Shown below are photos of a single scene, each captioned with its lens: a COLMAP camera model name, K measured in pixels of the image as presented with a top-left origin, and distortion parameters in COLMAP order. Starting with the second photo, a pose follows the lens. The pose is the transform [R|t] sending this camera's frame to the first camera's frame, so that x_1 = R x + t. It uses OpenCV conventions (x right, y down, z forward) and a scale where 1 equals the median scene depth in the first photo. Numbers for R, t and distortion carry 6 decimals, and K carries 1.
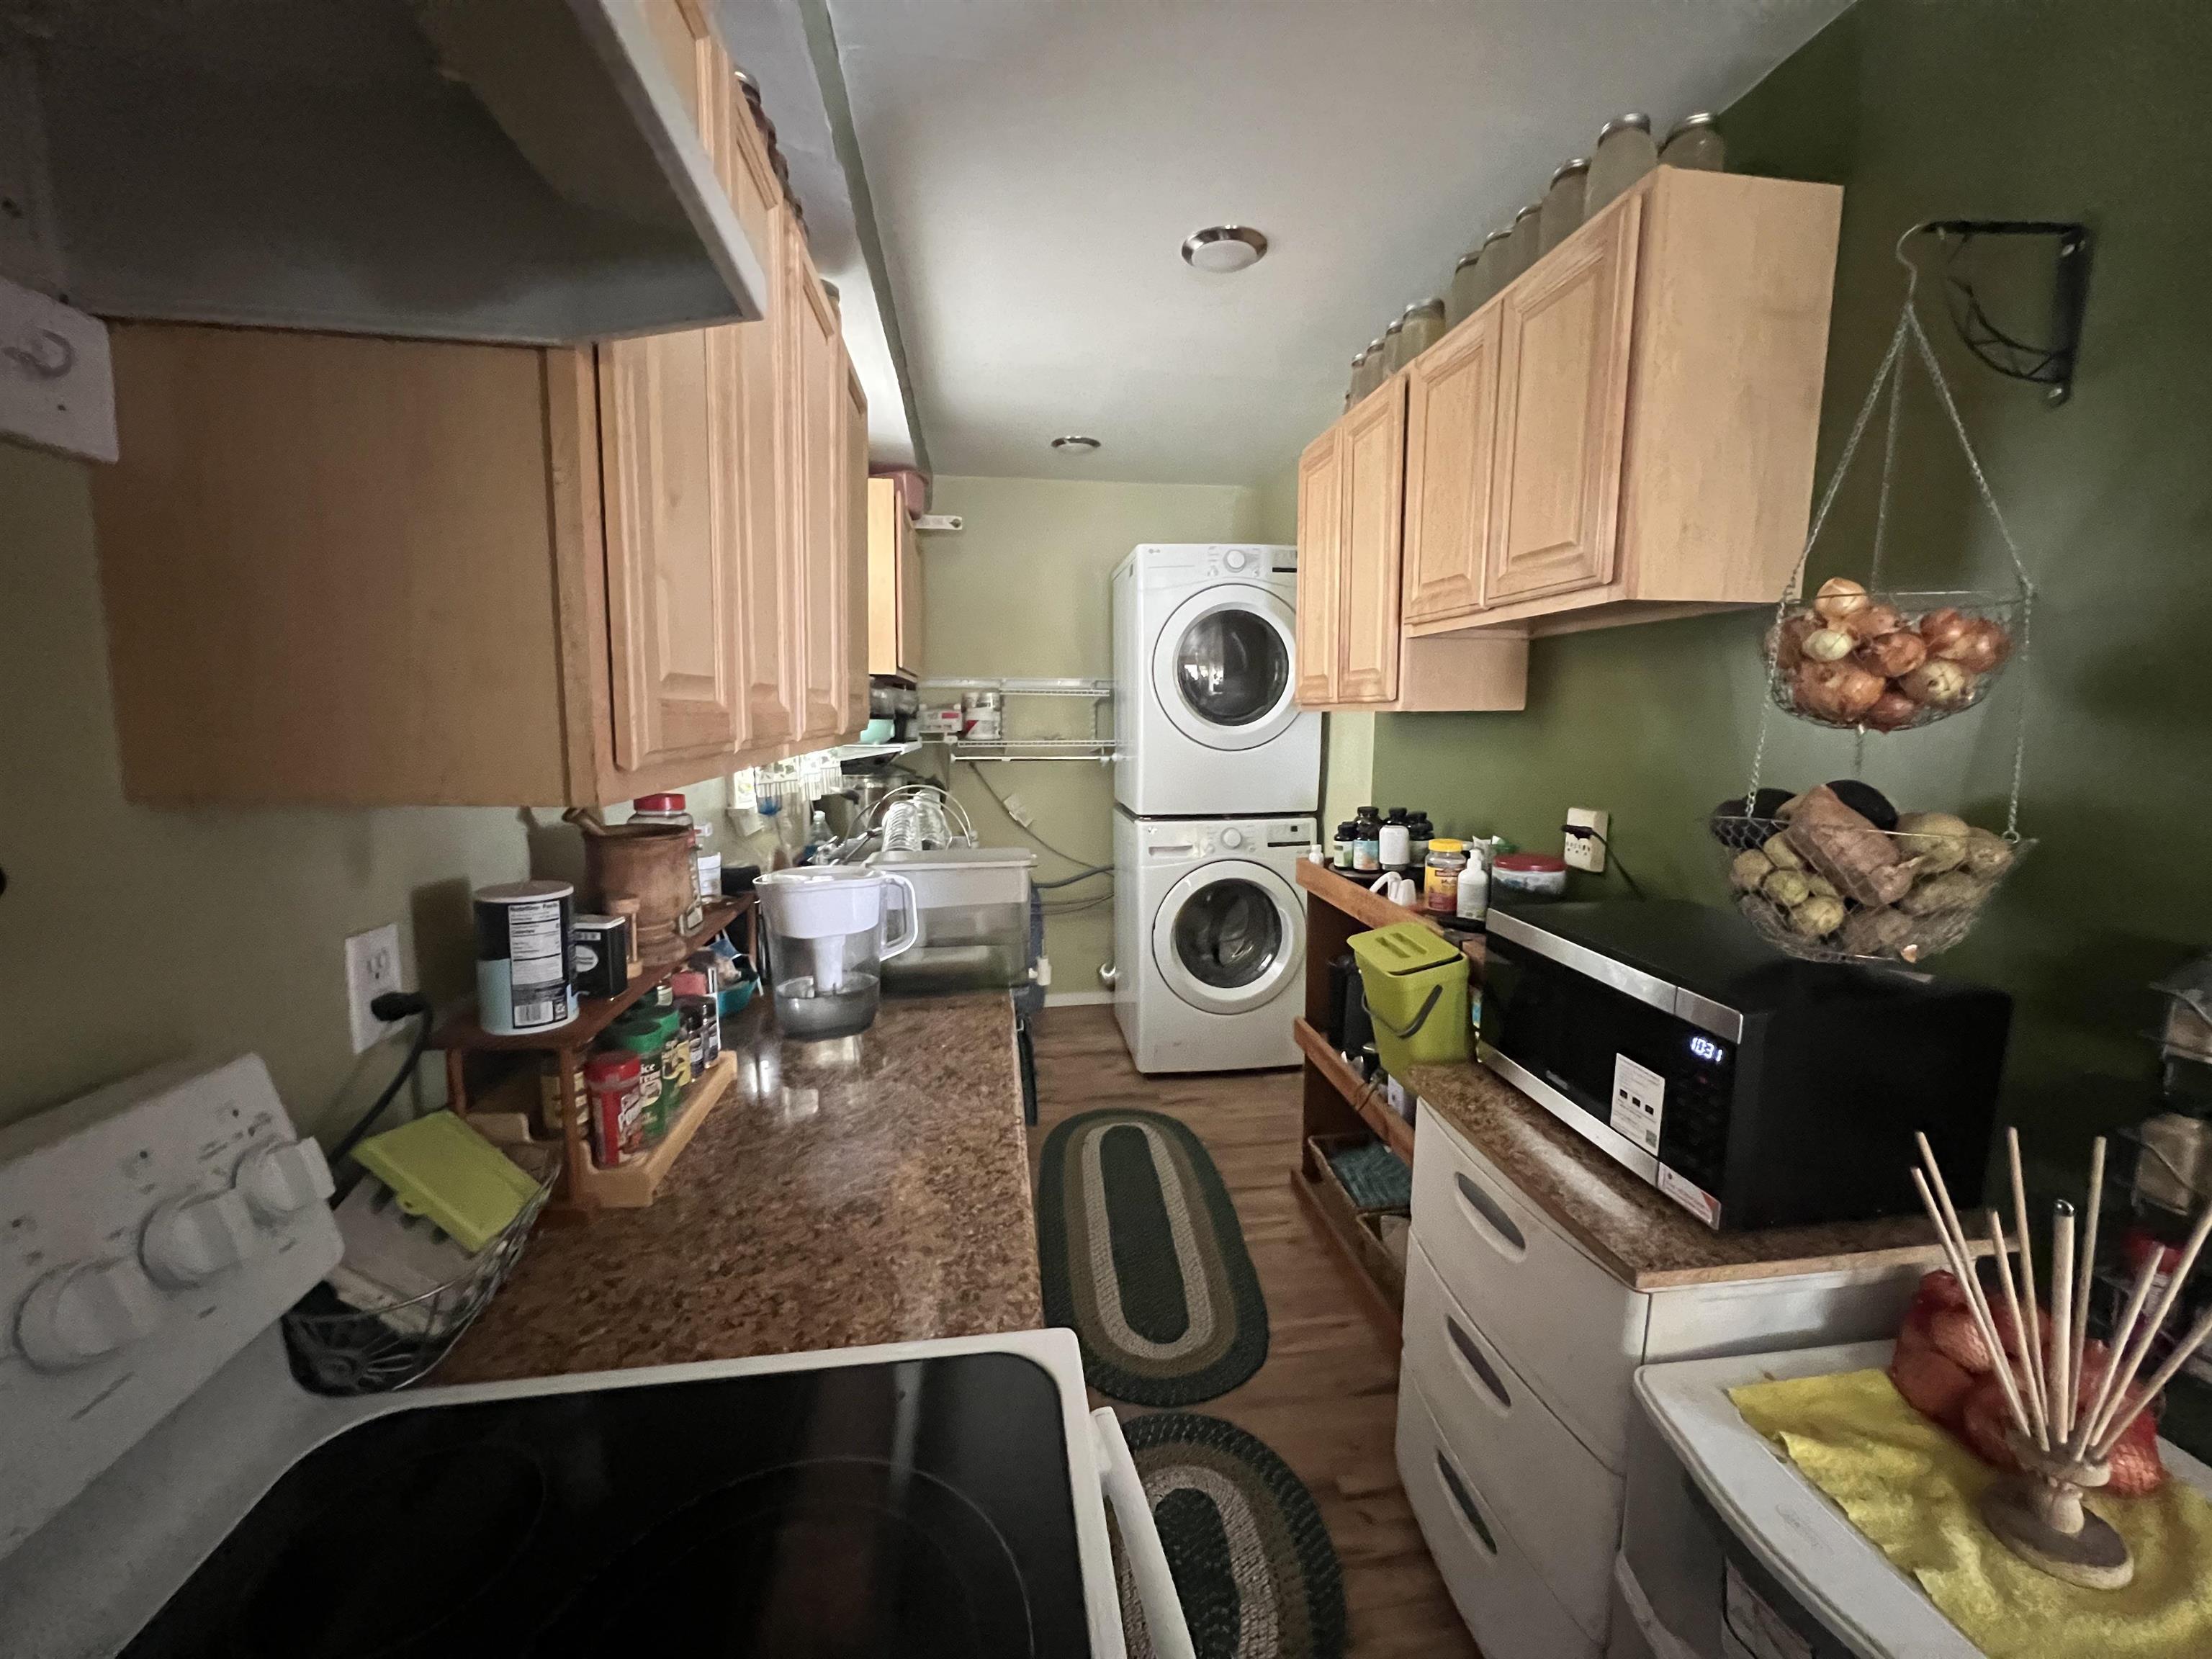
lens RADIAL K [[886.7, 0, 1108.6], [0, 886.7, 824.5], [0, 0, 1]] dist [-0.002939, 0.000672]
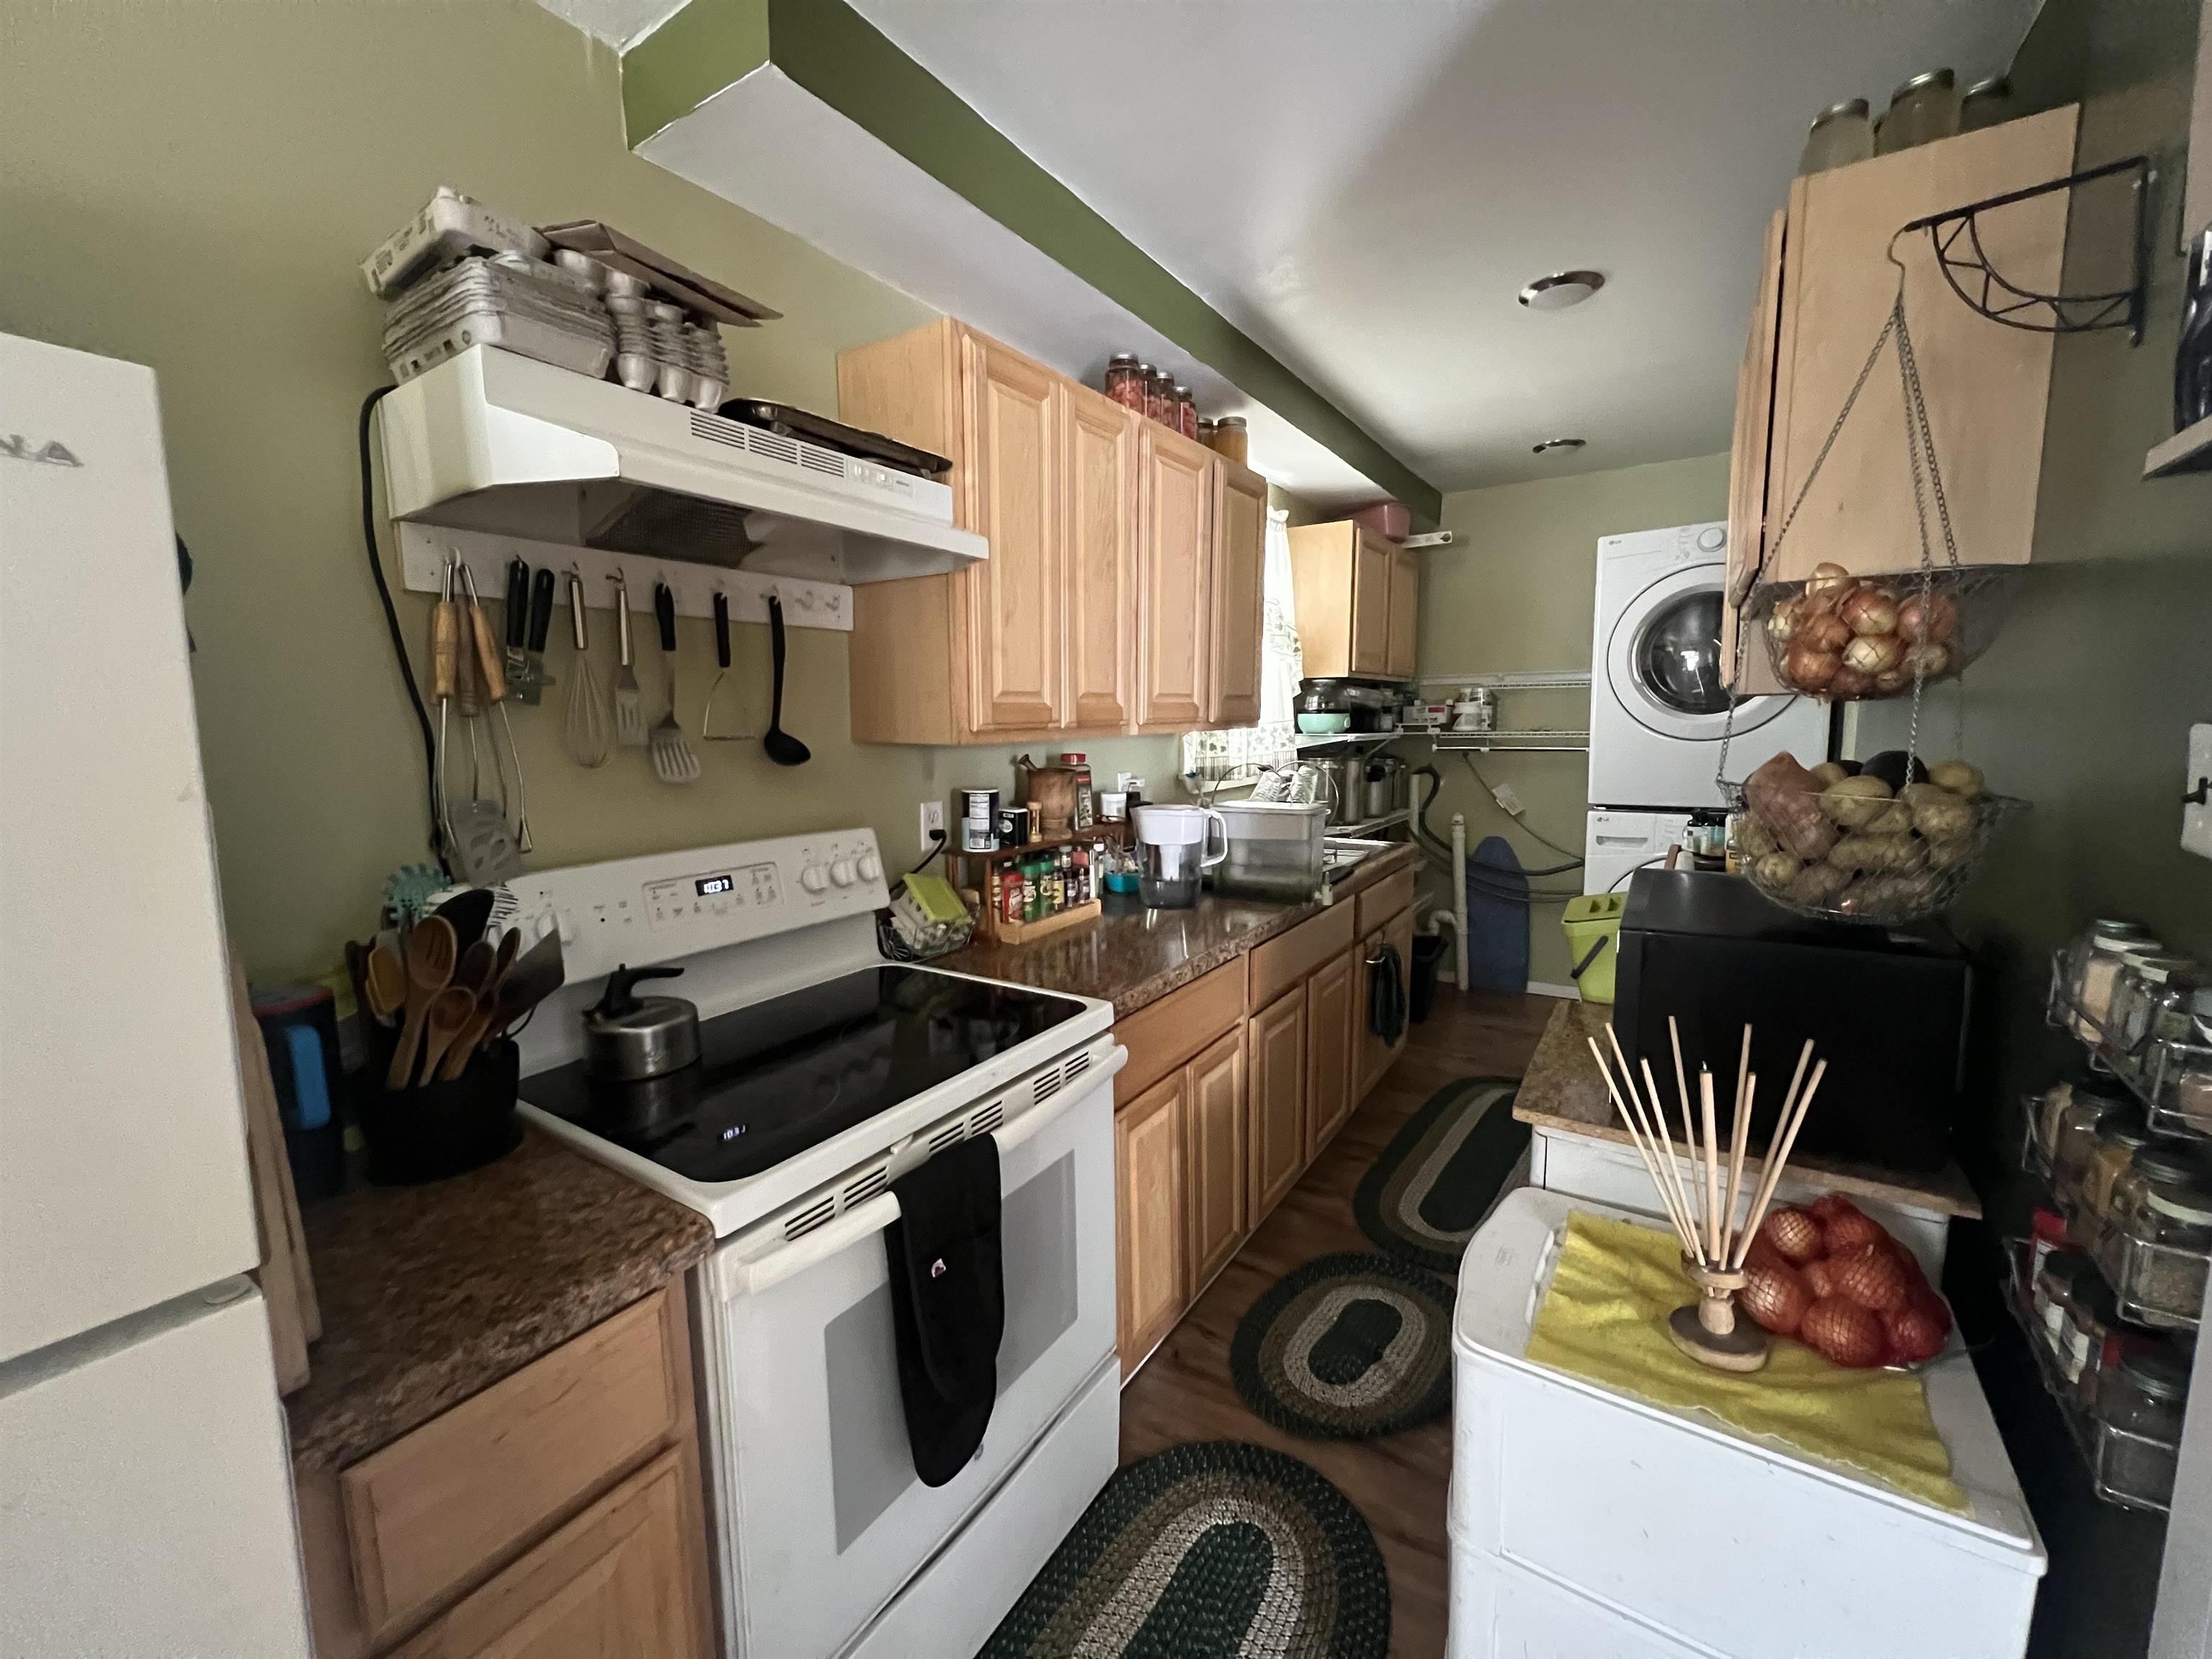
lens RADIAL K [[886.7, 0, 1100.7], [0, 886.7, 825.1], [0, 0, 1]] dist [-0.002939, 0.000672]
pose [[0.746055, 0.065929, -0.662612, 0.654081], [-0.065131, 0.997540, 0.025921, 0.053051], [0.662691, 0.023818, 0.748514, -0.293086]]
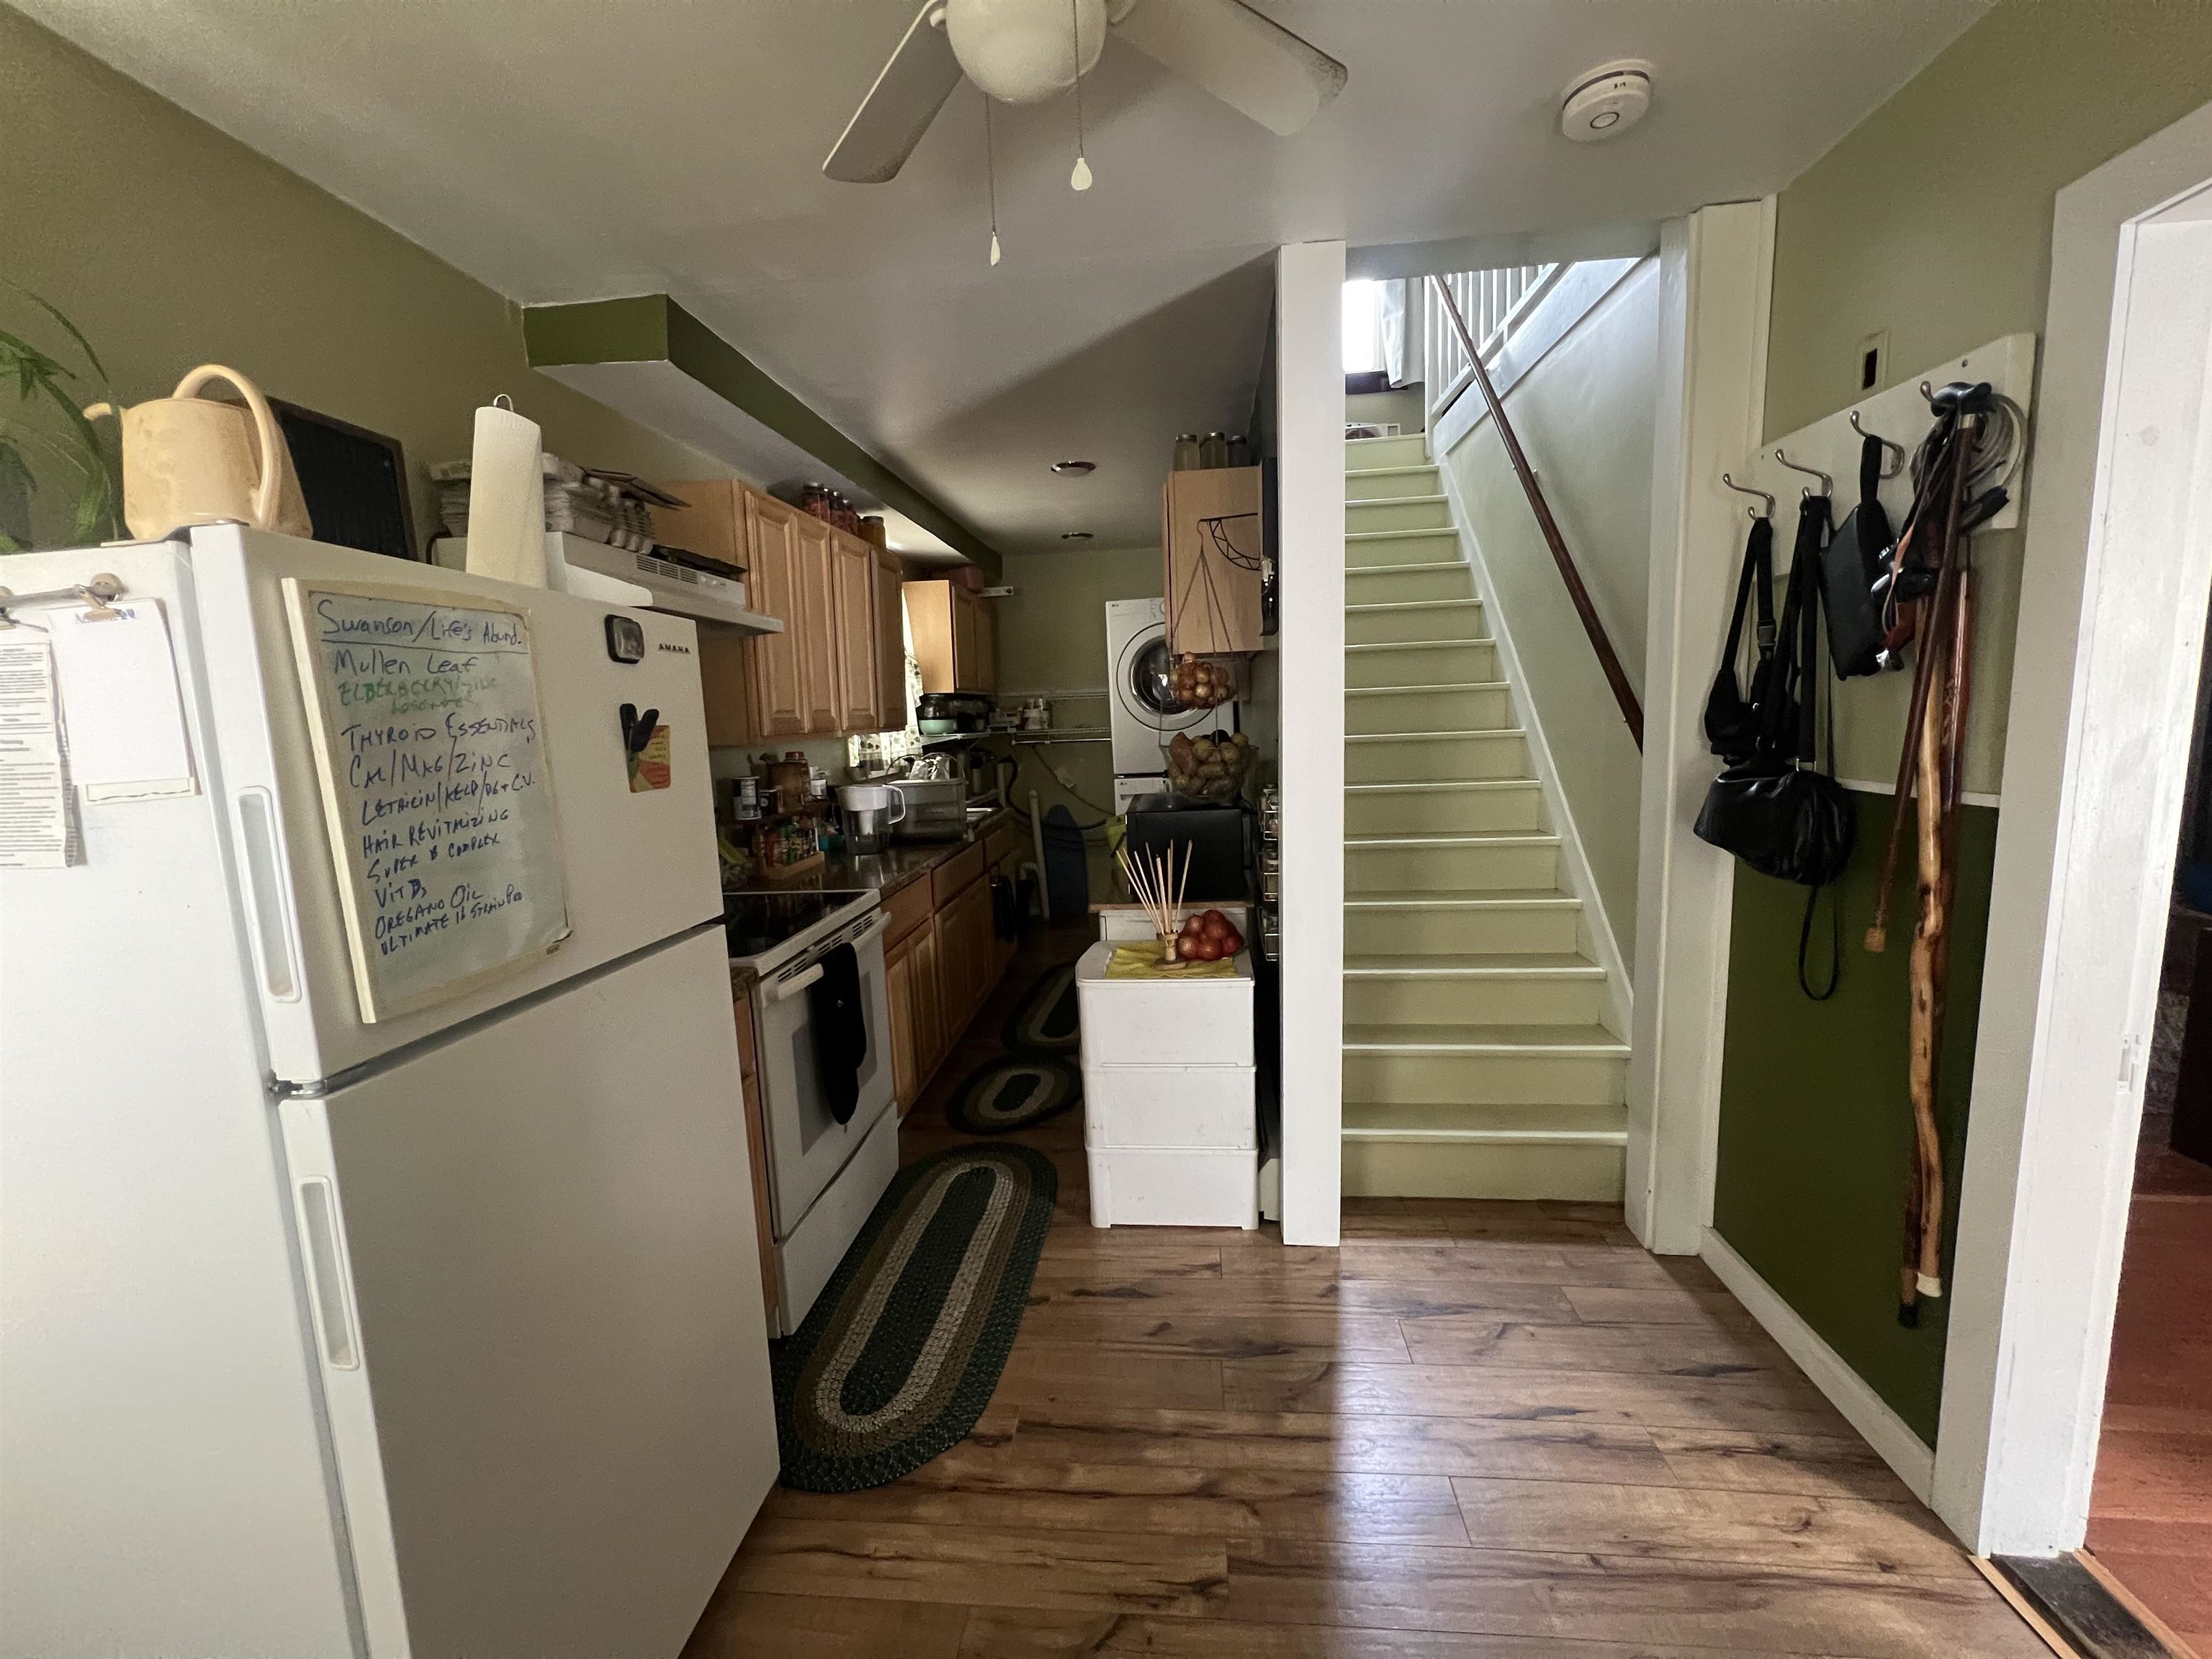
lens RADIAL K [[886.7, 0, 1111.0], [0, 886.7, 825.1], [0, 0, 1]] dist [-0.002939, 0.000672]
pose [[0.972496, -0.011868, -0.232617, 0.872368], [0.013745, 0.999885, 0.006452, 0.153059], [0.232514, -0.009472, 0.972547, -1.155523]]
